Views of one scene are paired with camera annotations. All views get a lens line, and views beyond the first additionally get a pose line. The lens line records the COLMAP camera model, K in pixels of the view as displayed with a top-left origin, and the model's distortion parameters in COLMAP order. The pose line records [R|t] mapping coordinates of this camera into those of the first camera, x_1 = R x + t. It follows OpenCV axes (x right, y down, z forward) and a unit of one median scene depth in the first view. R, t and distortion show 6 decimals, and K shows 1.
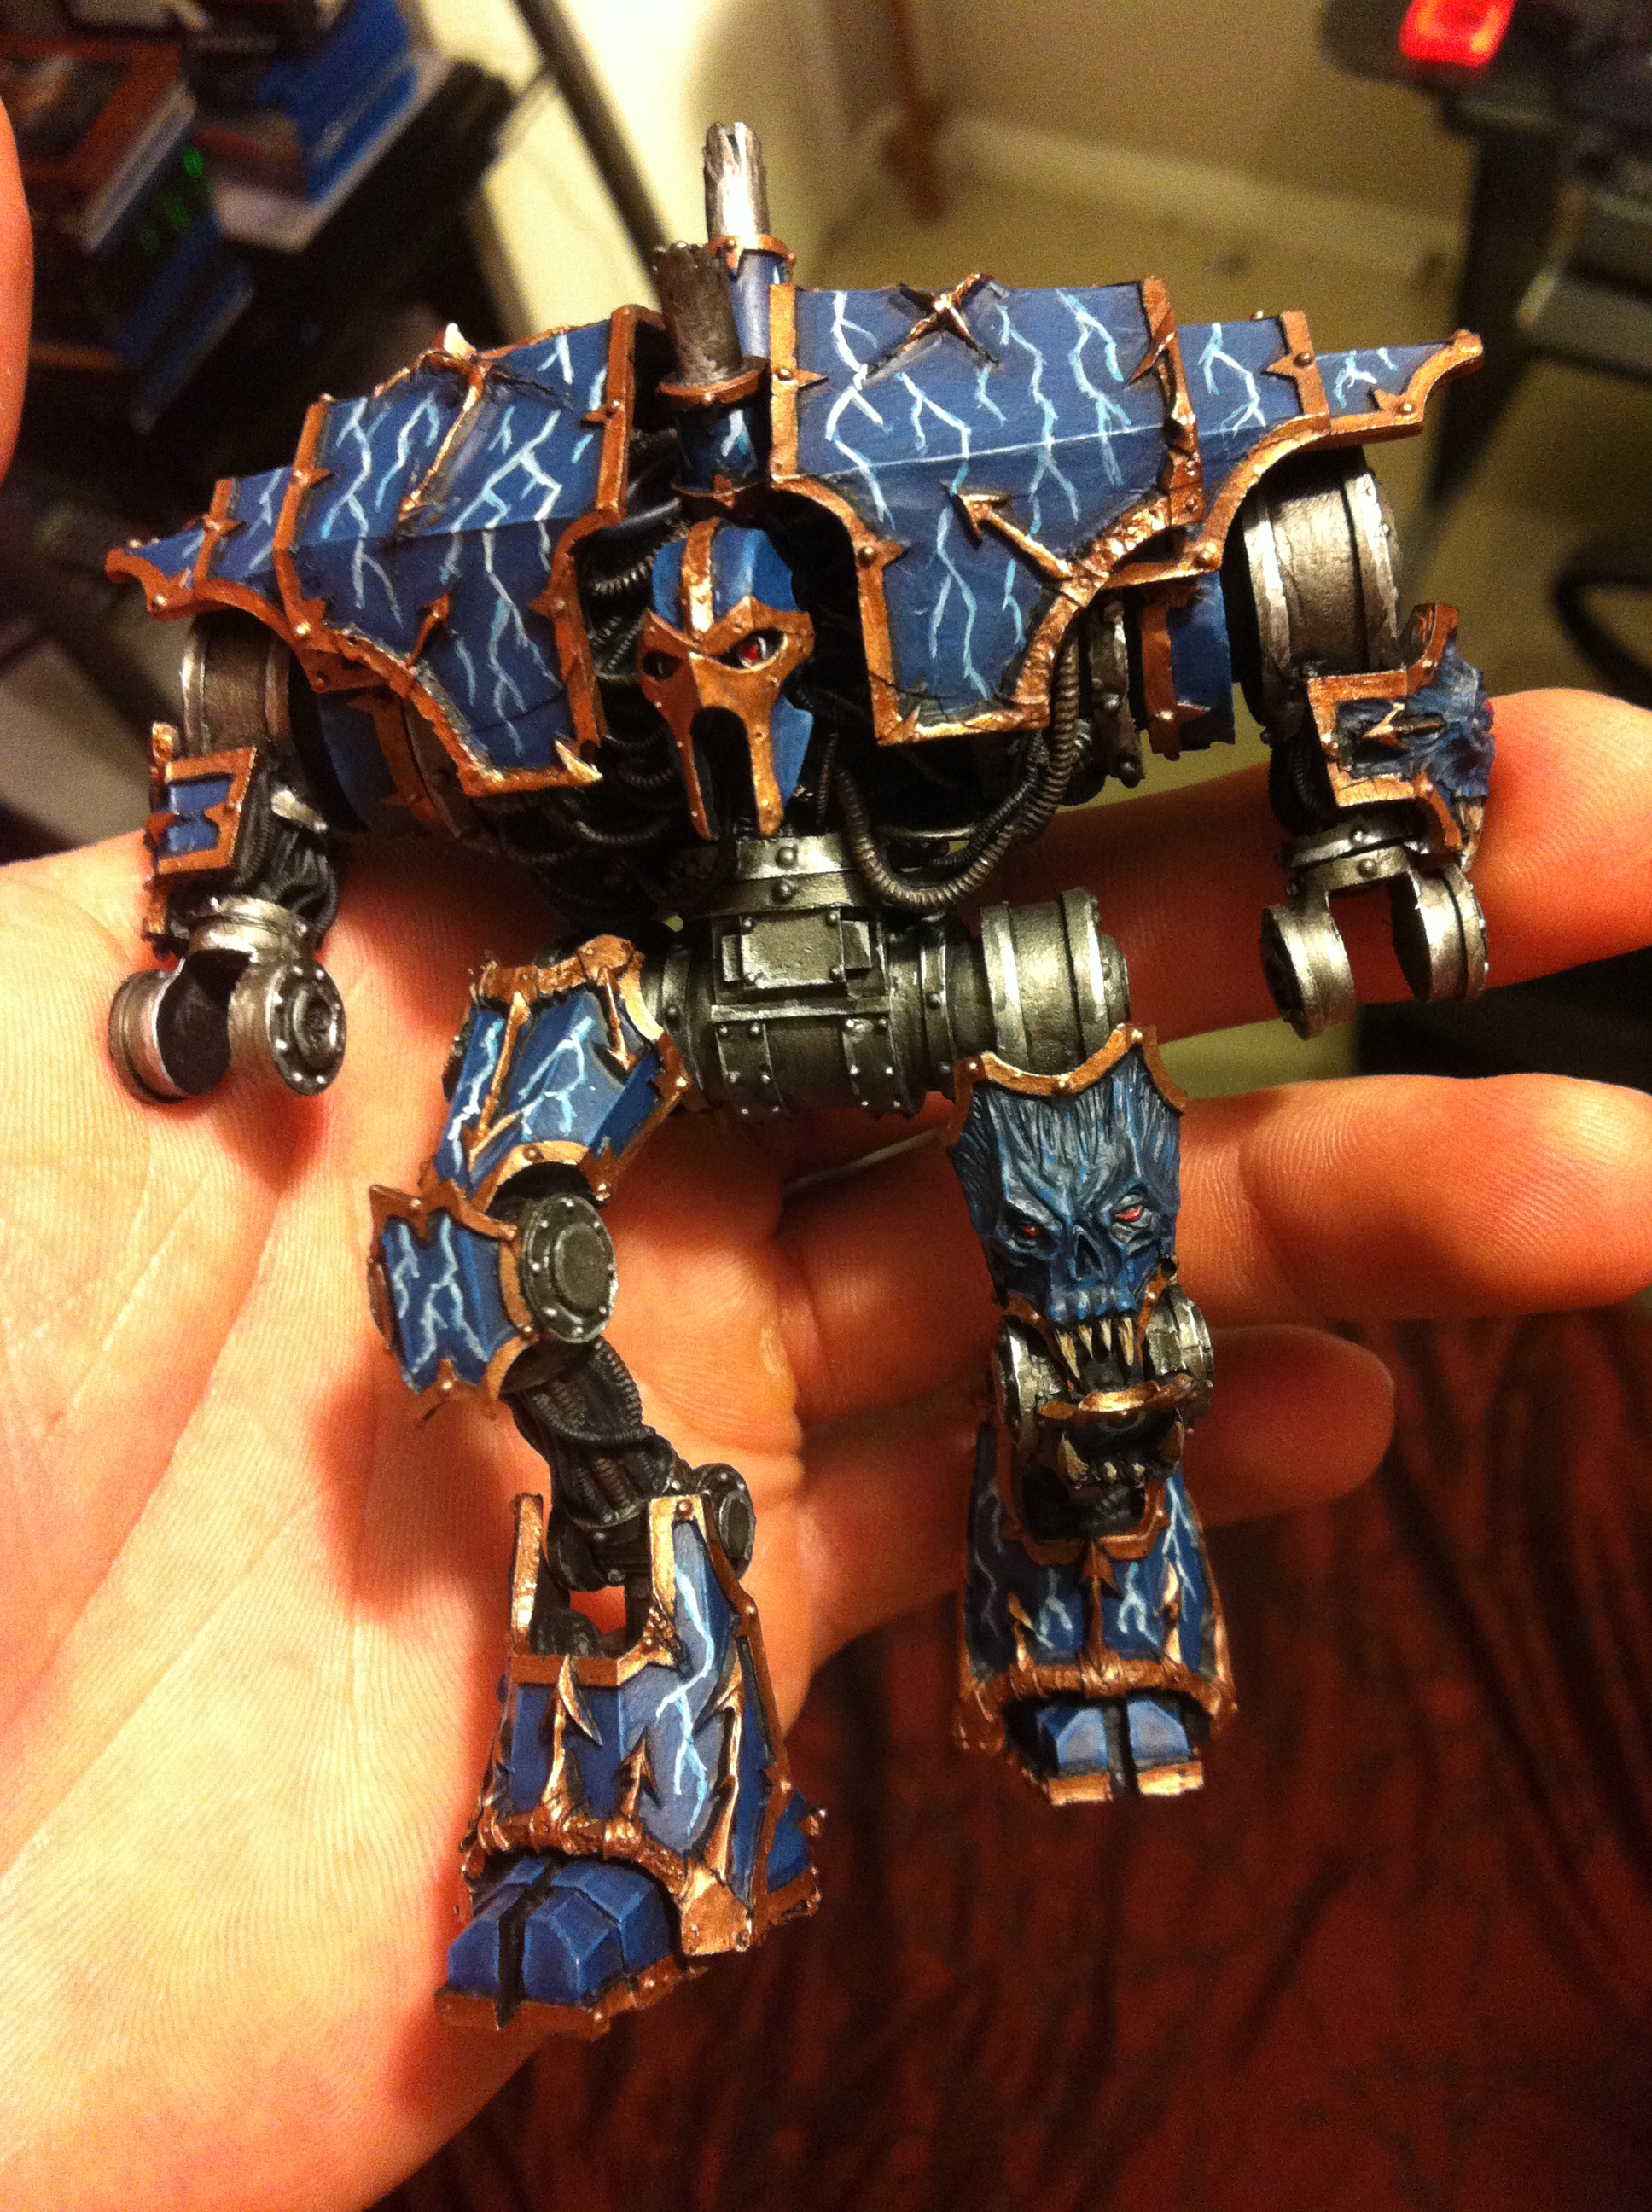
lens RADIAL K [[2143.0, 0, 845.5], [0, 2143.0, 1097.6], [0, 0, 1]] dist [0.049046, 0.000000]
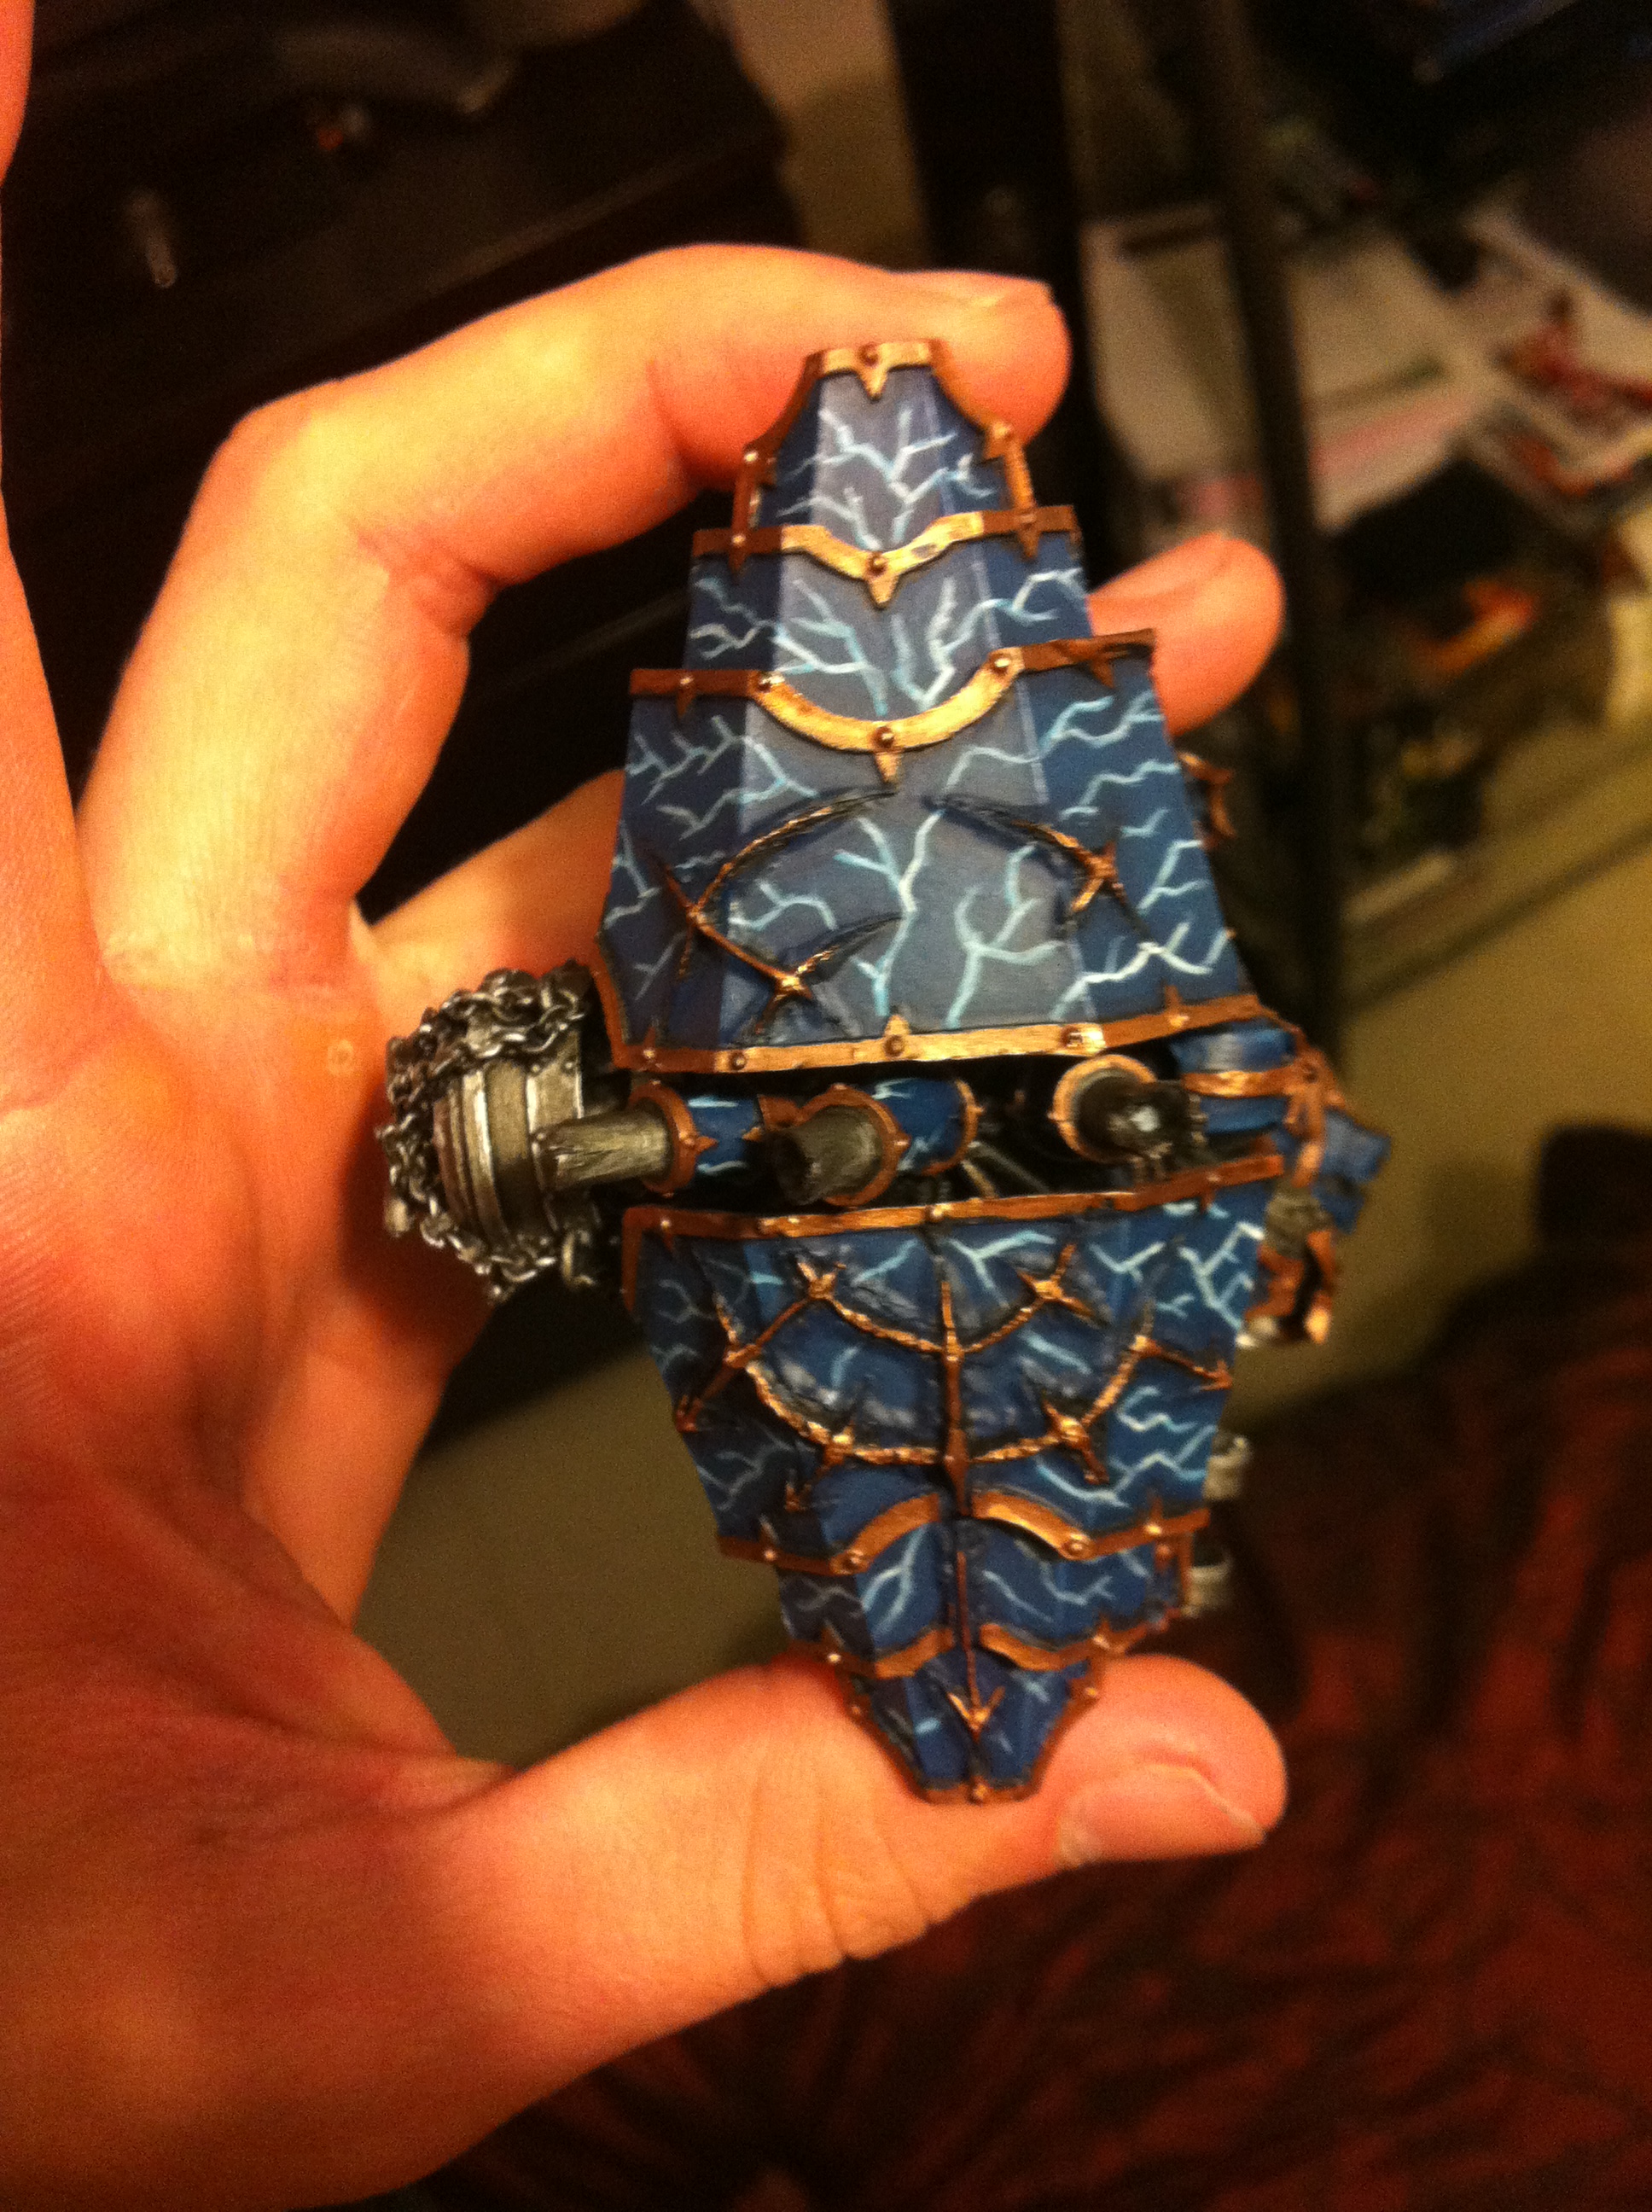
lens RADIAL K [[2143.0, 0, 827.2], [0, 2143.0, 1123.9], [0, 0, 1]] dist [0.049046, 0.000000]
pose [[-0.214172, -0.976723, 0.011934, -0.051582], [0.347732, -0.064821, 0.935351, -1.300746], [-0.912805, 0.204476, 0.353521, 0.773878]]
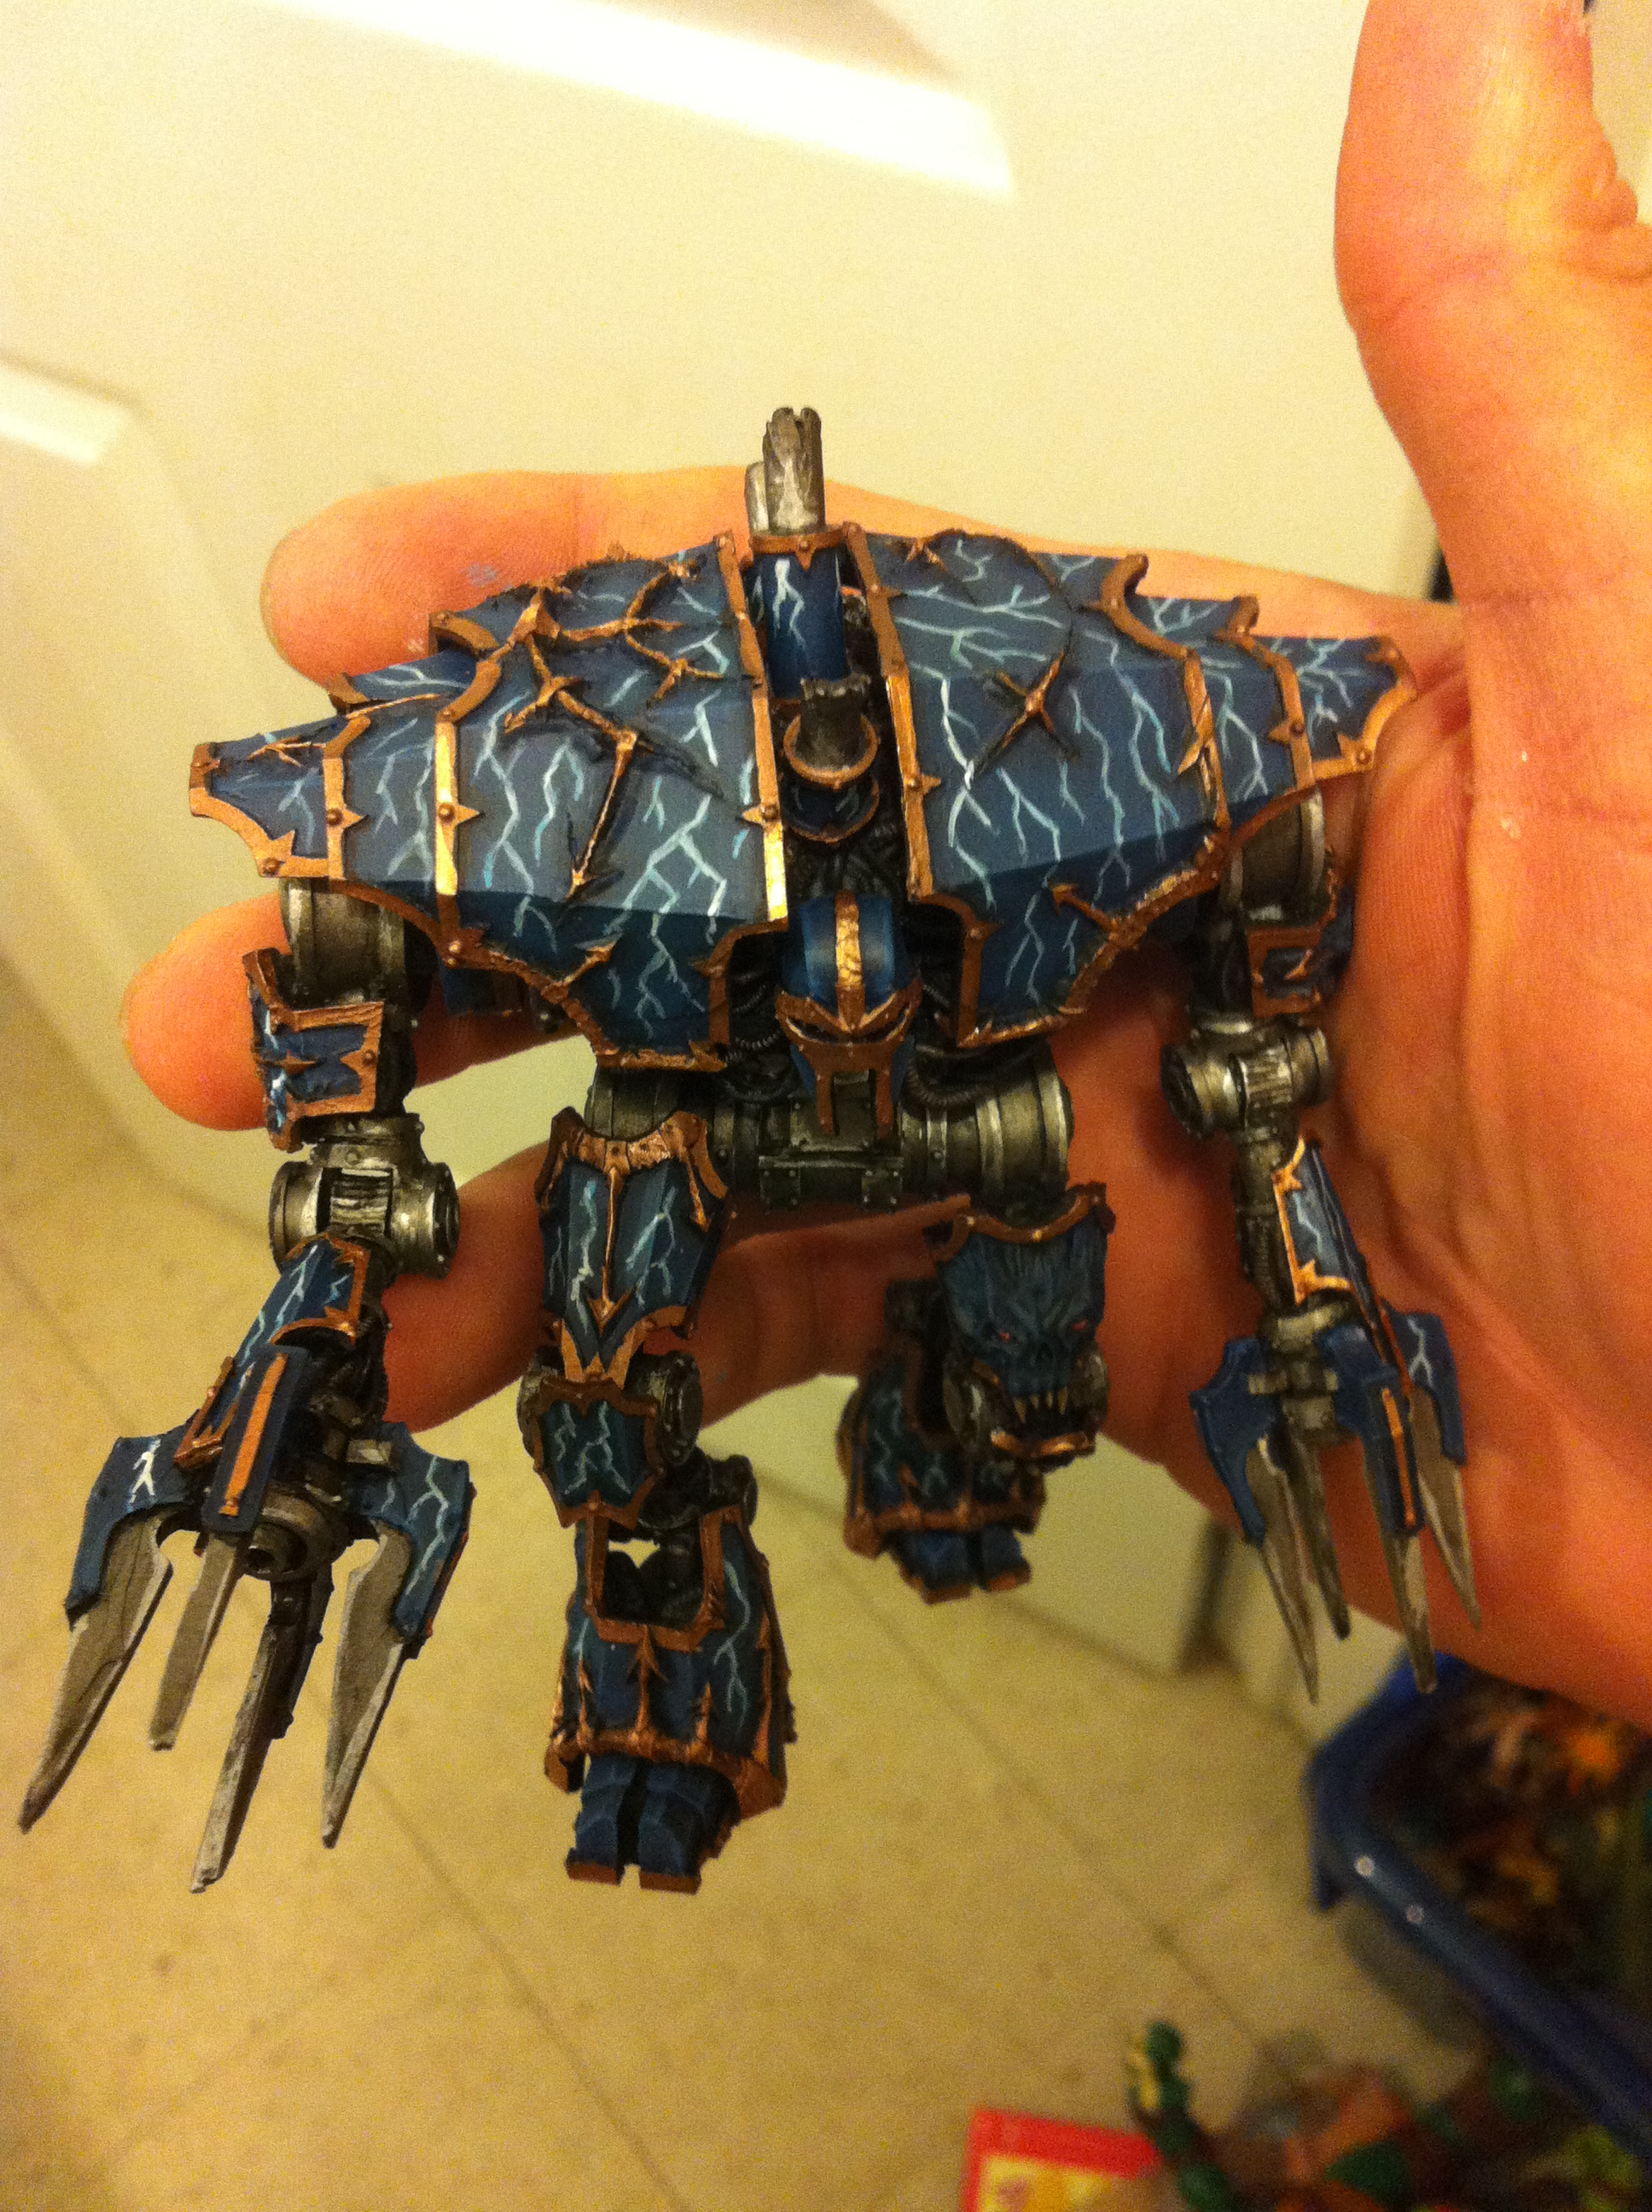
lens RADIAL K [[2143.0, 0, 826.6], [0, 2143.0, 1099.0], [0, 0, 1]] dist [0.049046, 0.000000]
pose [[0.950964, -0.096488, 0.293866, -0.419184], [-0.042466, 0.900370, 0.433047, -0.661228], [-0.306372, -0.424291, 0.852123, -0.058214]]
